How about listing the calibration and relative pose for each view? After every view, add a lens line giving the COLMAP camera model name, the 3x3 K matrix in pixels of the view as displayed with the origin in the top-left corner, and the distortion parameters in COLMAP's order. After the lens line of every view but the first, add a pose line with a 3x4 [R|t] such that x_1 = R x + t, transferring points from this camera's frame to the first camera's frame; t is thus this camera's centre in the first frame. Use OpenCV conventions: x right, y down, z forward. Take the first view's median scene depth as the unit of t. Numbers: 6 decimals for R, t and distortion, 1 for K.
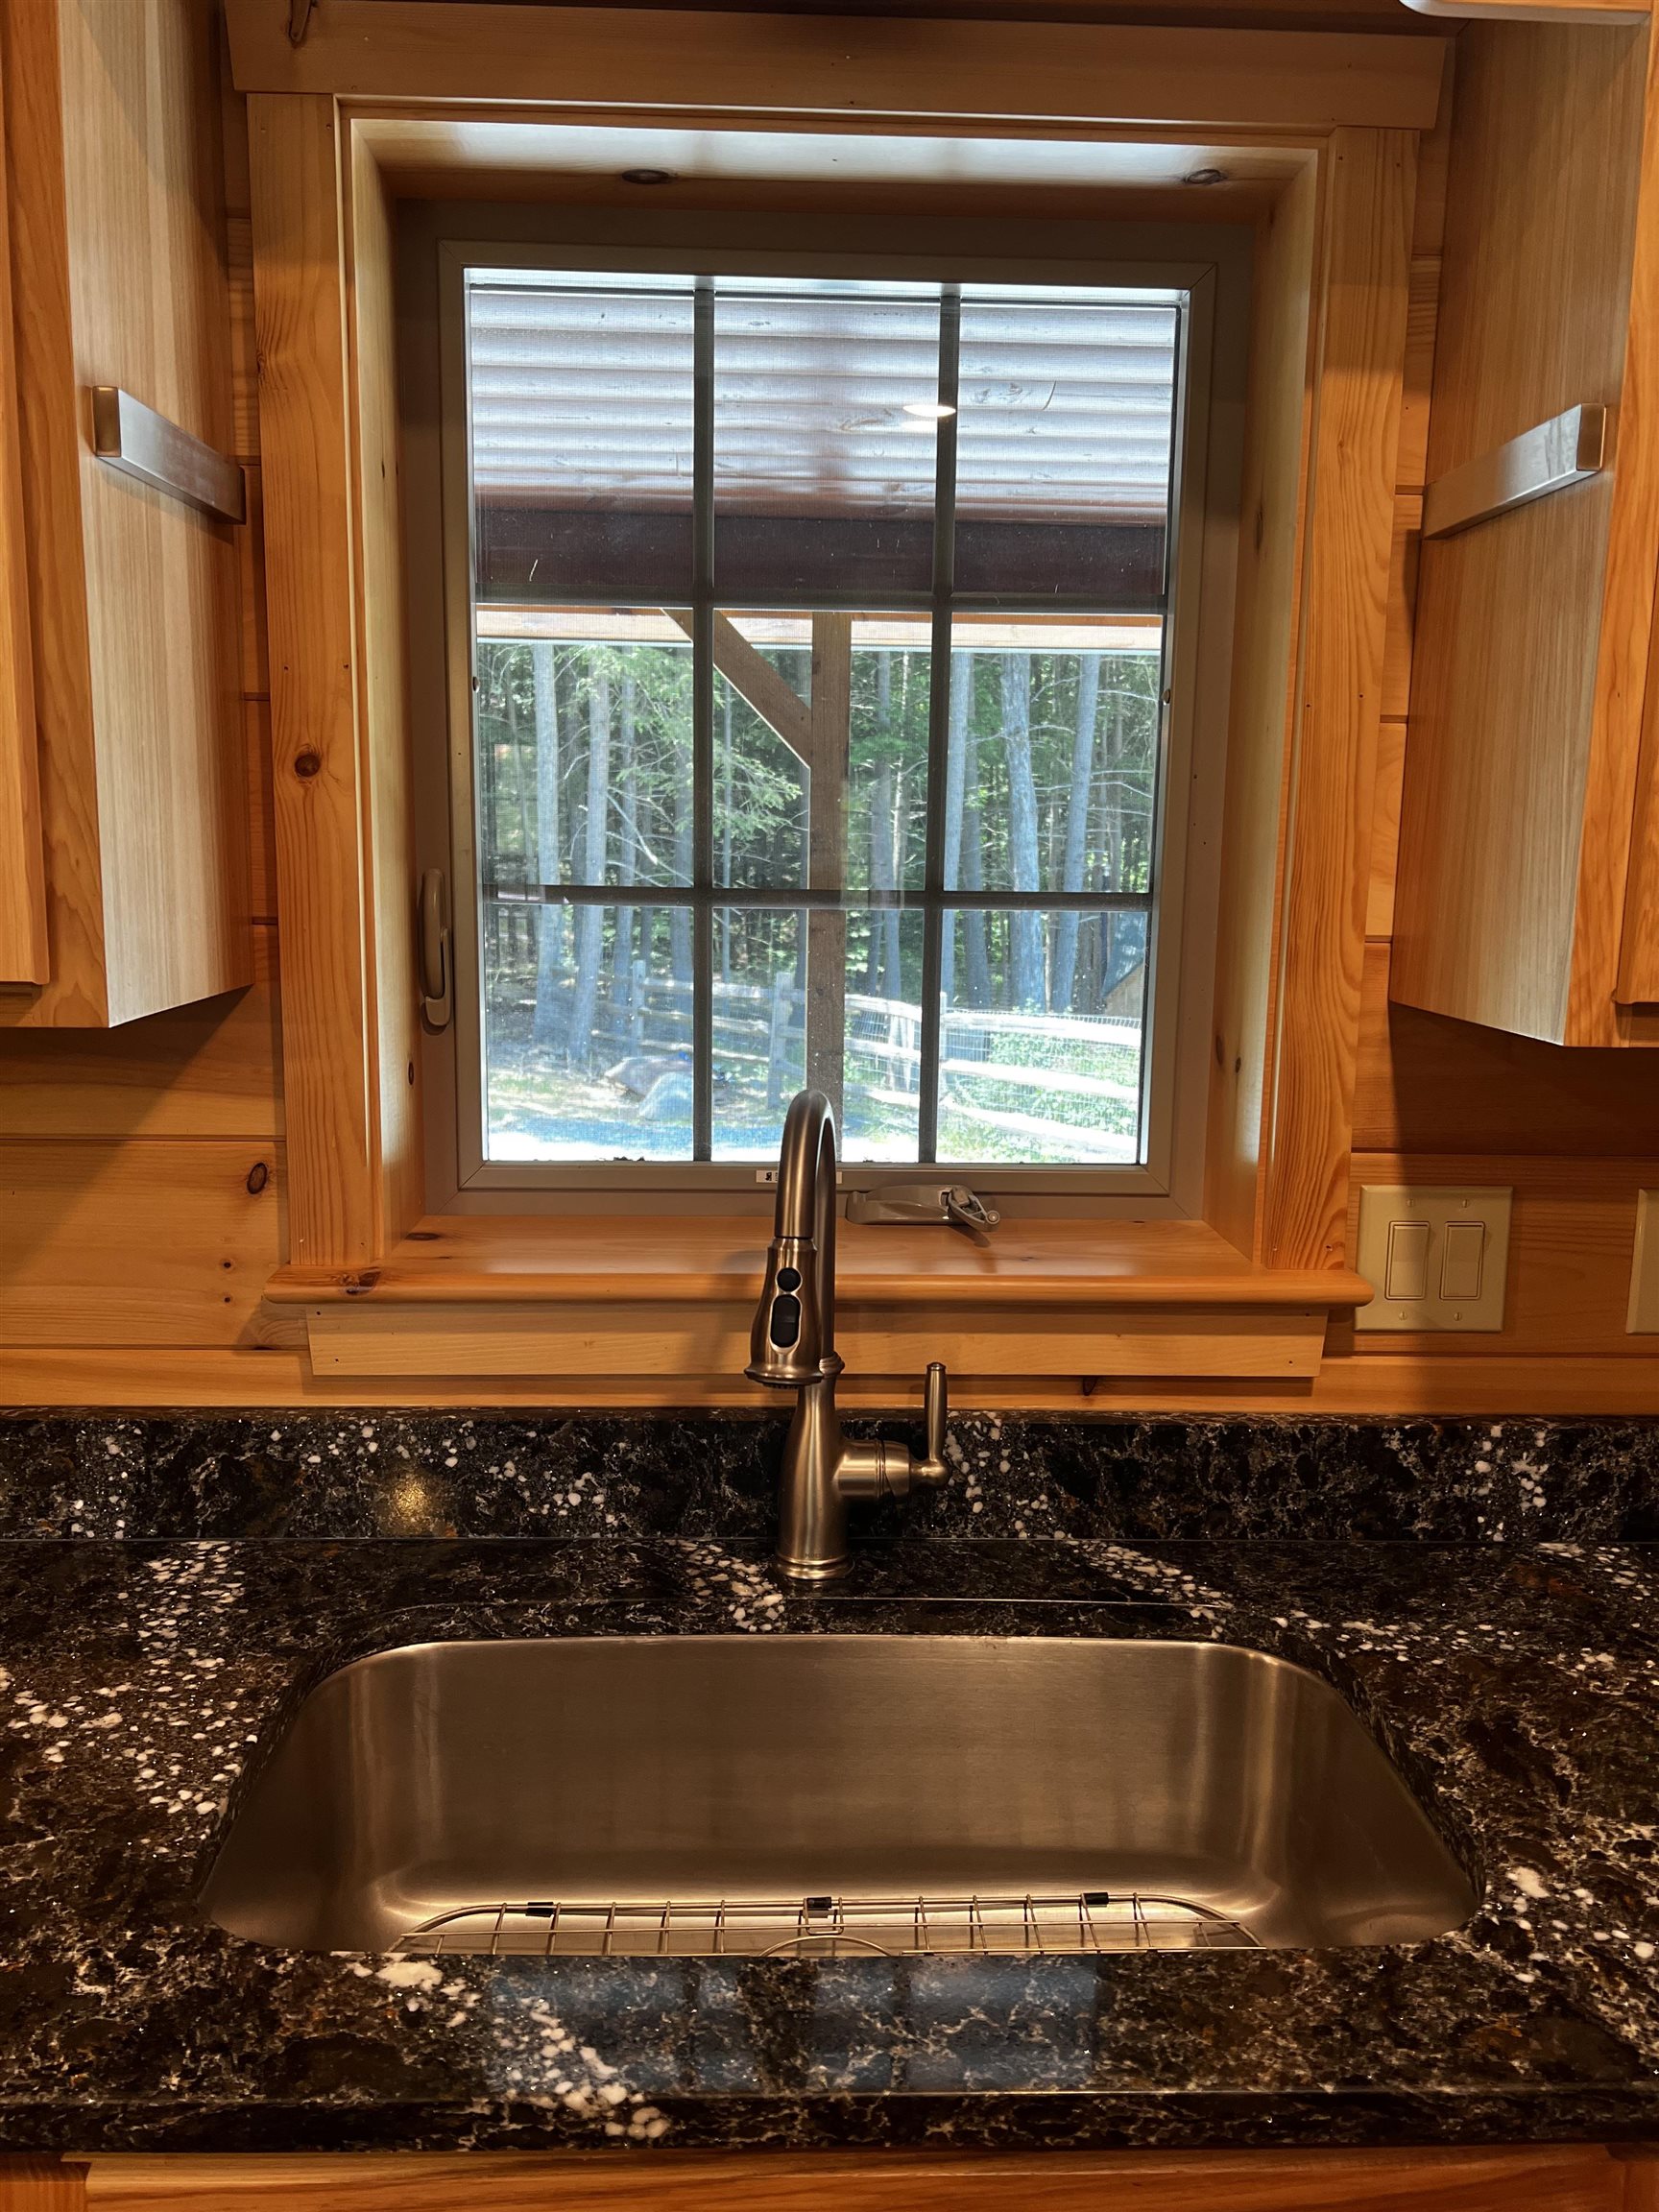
lens RADIAL K [[1665.6, 0, 834.2], [0, 1665.6, 1059.7], [0, 0, 1]] dist [0.051131, -0.066481]
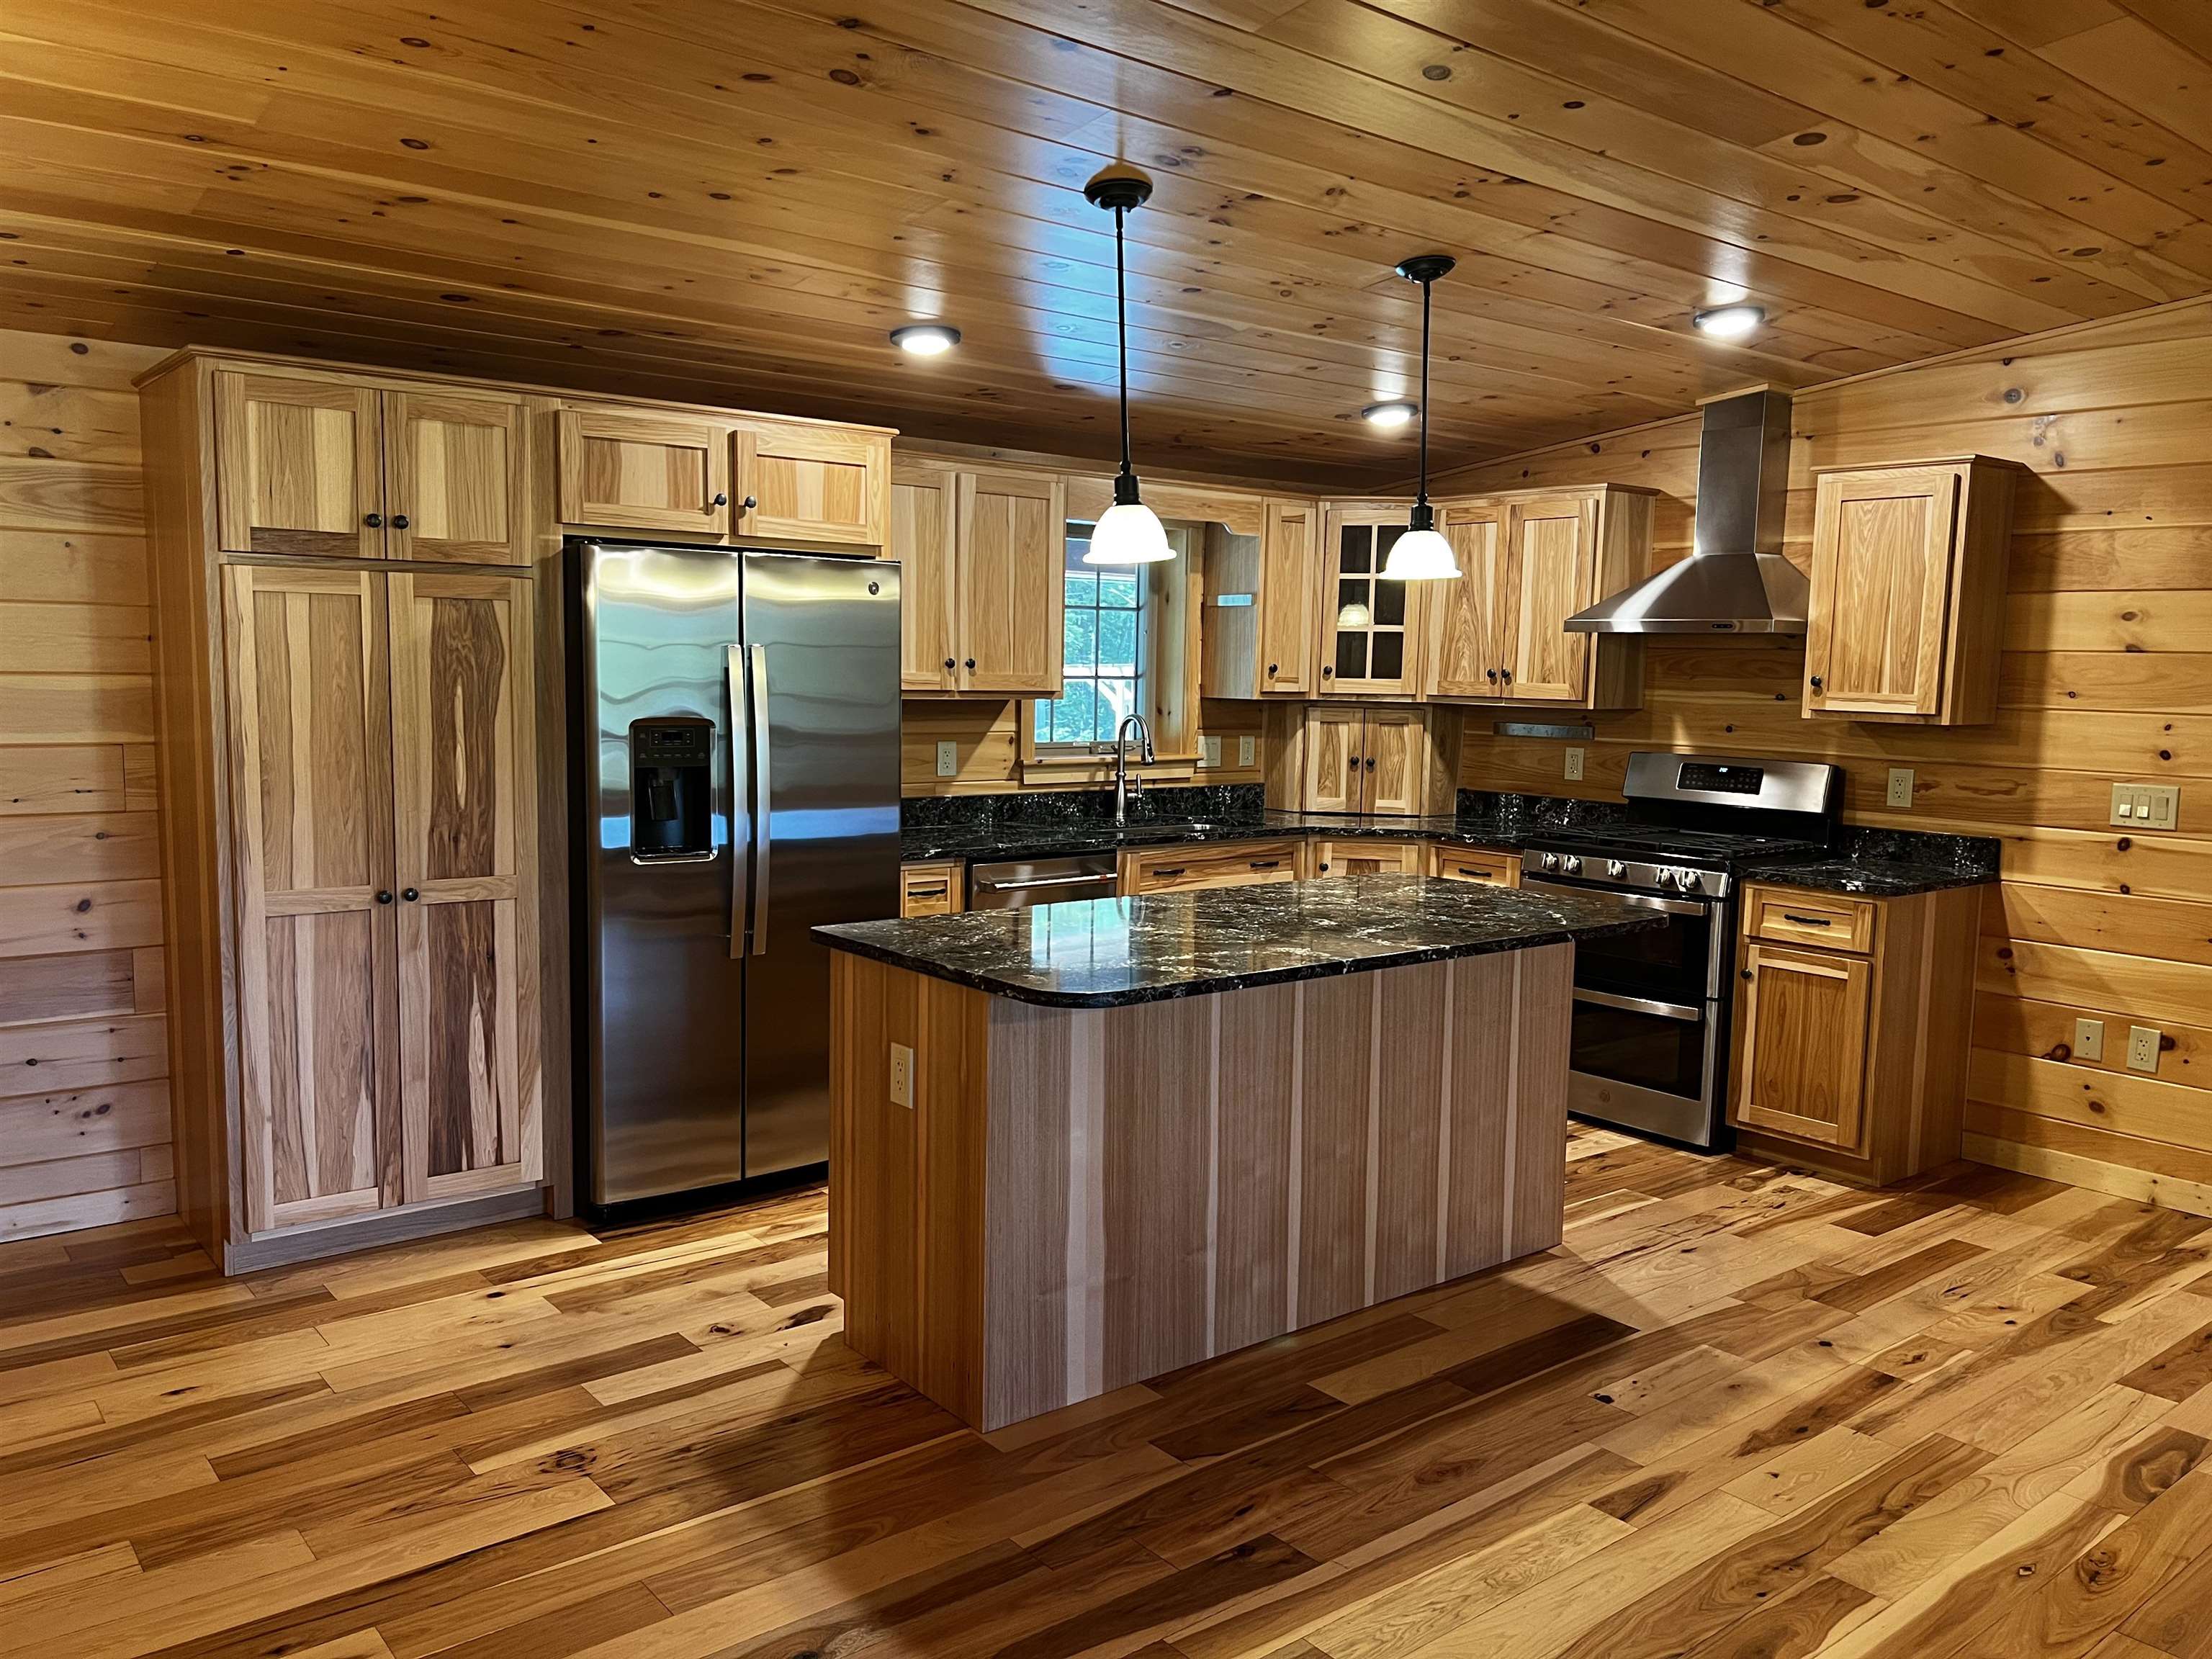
lens RADIAL K [[1665.6, 0, 1105.3], [0, 1665.6, 842.8], [0, 0, 1]] dist [0.051131, -0.066481]
pose [[0.798969, -0.065844, 0.597757, -2.771523], [0.074423, 0.997173, 0.010365, 0.312080], [-0.596749, 0.036206, 0.801611, -2.654809]]
